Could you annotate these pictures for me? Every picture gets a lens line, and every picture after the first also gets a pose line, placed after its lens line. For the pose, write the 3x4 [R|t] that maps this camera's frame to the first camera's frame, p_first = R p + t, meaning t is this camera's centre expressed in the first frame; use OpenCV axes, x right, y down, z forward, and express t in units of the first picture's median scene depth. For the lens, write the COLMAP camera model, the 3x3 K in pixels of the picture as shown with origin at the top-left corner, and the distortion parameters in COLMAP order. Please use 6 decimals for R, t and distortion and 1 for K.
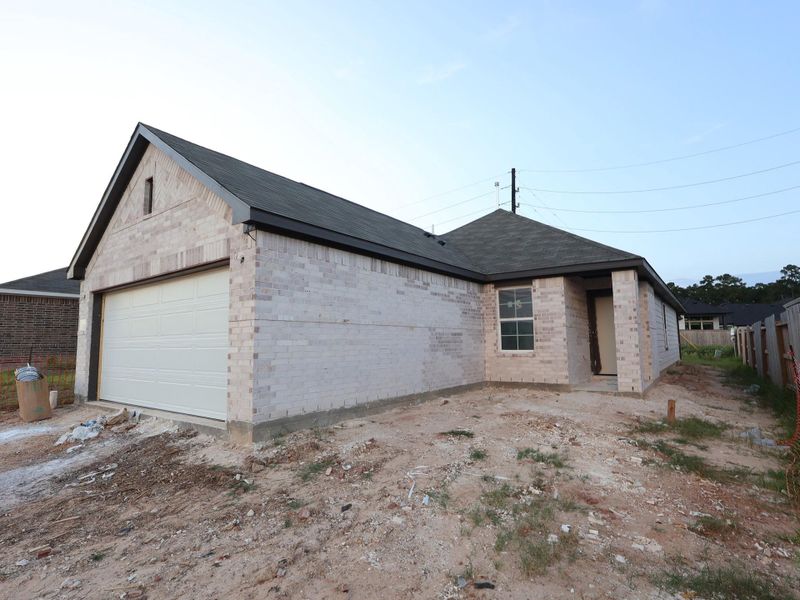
lens RADIAL K [[424.2, 0, 400.3], [0, 424.2, 300.9], [0, 0, 1]] dist [-0.001167, 0.000787]
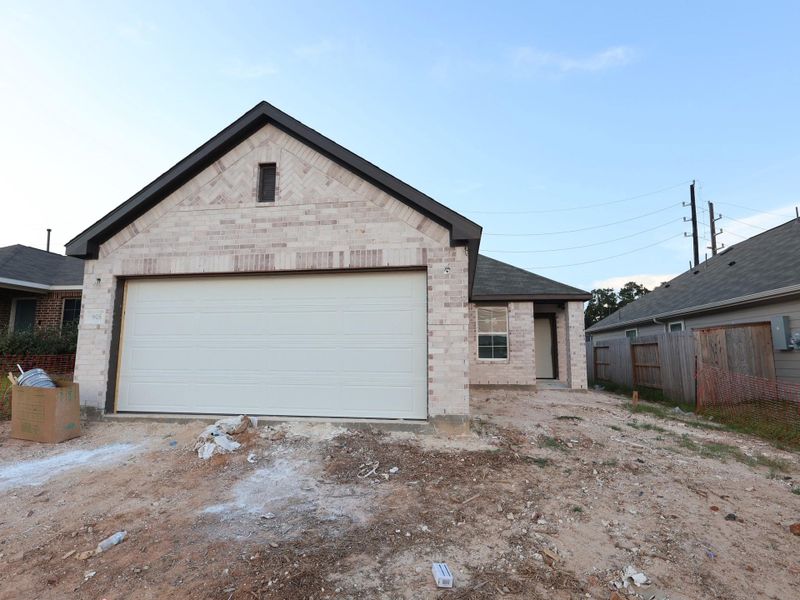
lens RADIAL K [[424.2, 0, 401.9], [0, 424.2, 301.7], [0, 0, 1]] dist [-0.001167, 0.000787]
pose [[0.878533, 0.078276, 0.471224, -0.614086], [-0.065178, 0.996900, -0.044081, 0.026250], [-0.473213, 0.008013, 0.880911, 0.044167]]
